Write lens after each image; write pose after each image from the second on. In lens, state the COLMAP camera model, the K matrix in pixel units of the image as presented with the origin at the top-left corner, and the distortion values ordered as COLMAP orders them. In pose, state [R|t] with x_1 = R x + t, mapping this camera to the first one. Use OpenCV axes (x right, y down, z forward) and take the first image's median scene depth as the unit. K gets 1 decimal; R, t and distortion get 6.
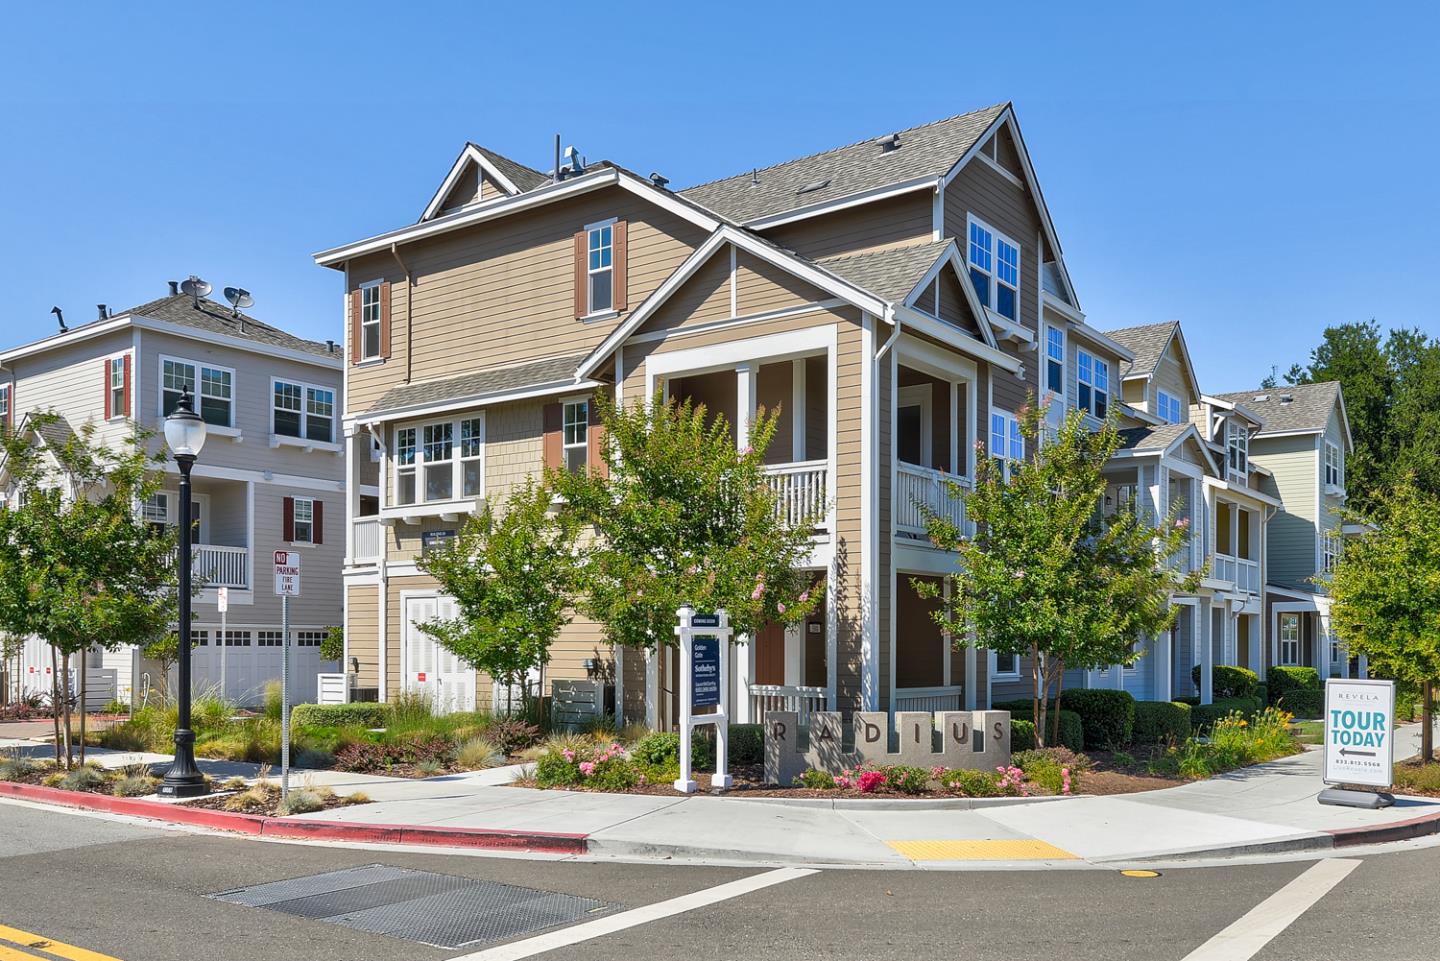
lens RADIAL K [[789.2, 0, 637.9], [0, 789.2, 477.6], [0, 0, 1]] dist [-0.005614, -0.002091]
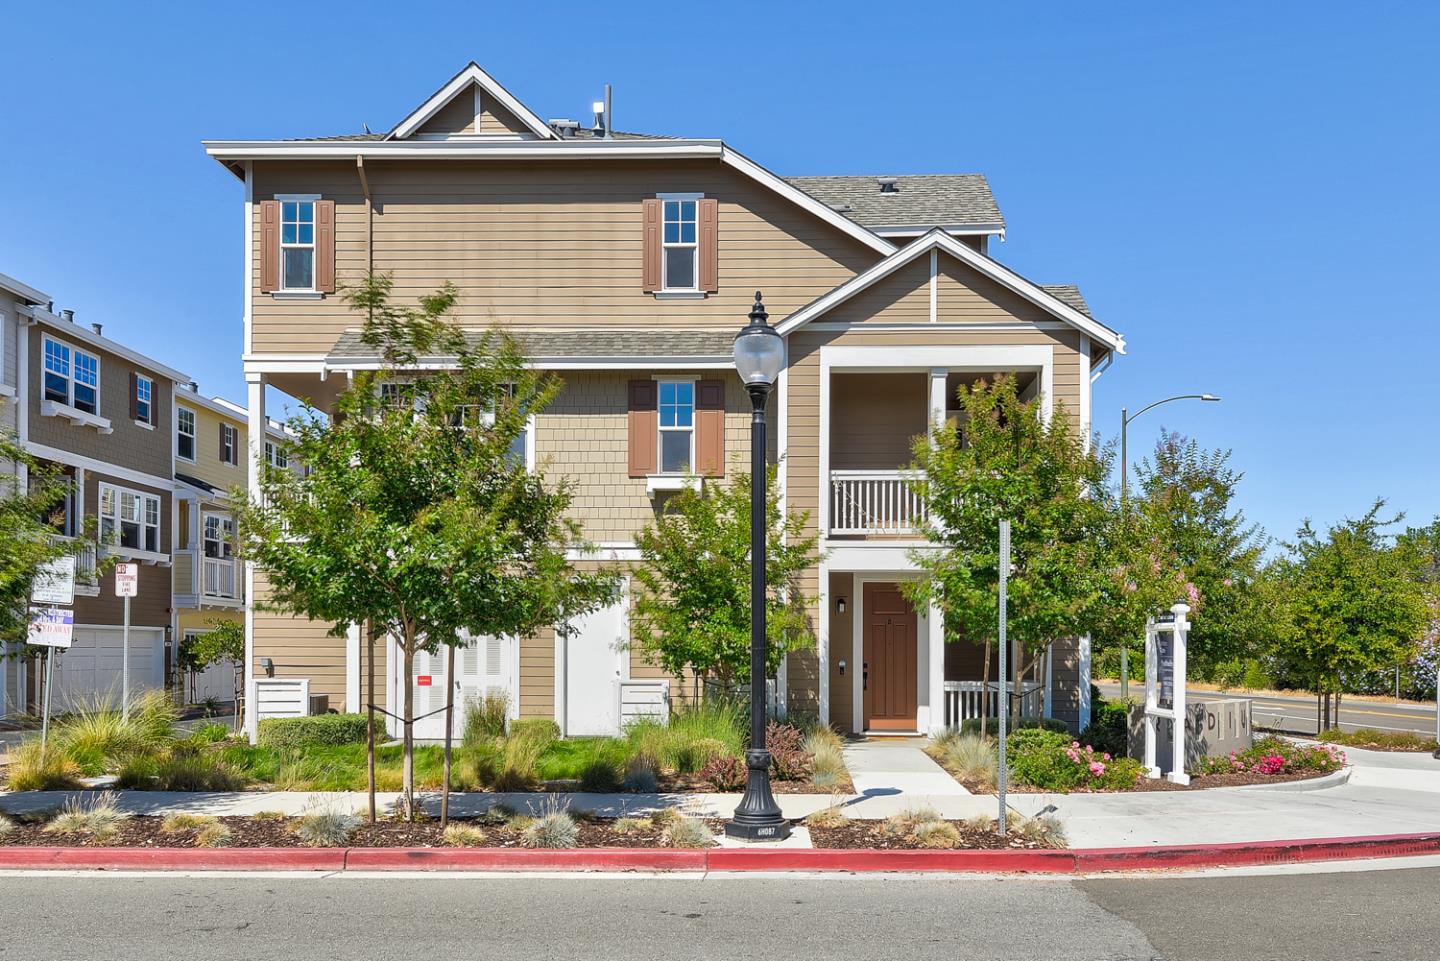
lens RADIAL K [[773.3, 0, 682.0], [0, 773.3, 493.5], [0, 0, 1]] dist [0.010477, 0.000054]
pose [[0.909238, 0.082215, 0.408078, -0.410624], [-0.087671, 0.996135, -0.005351, 0.037305], [-0.406941, -0.030911, 0.912931, 0.154686]]
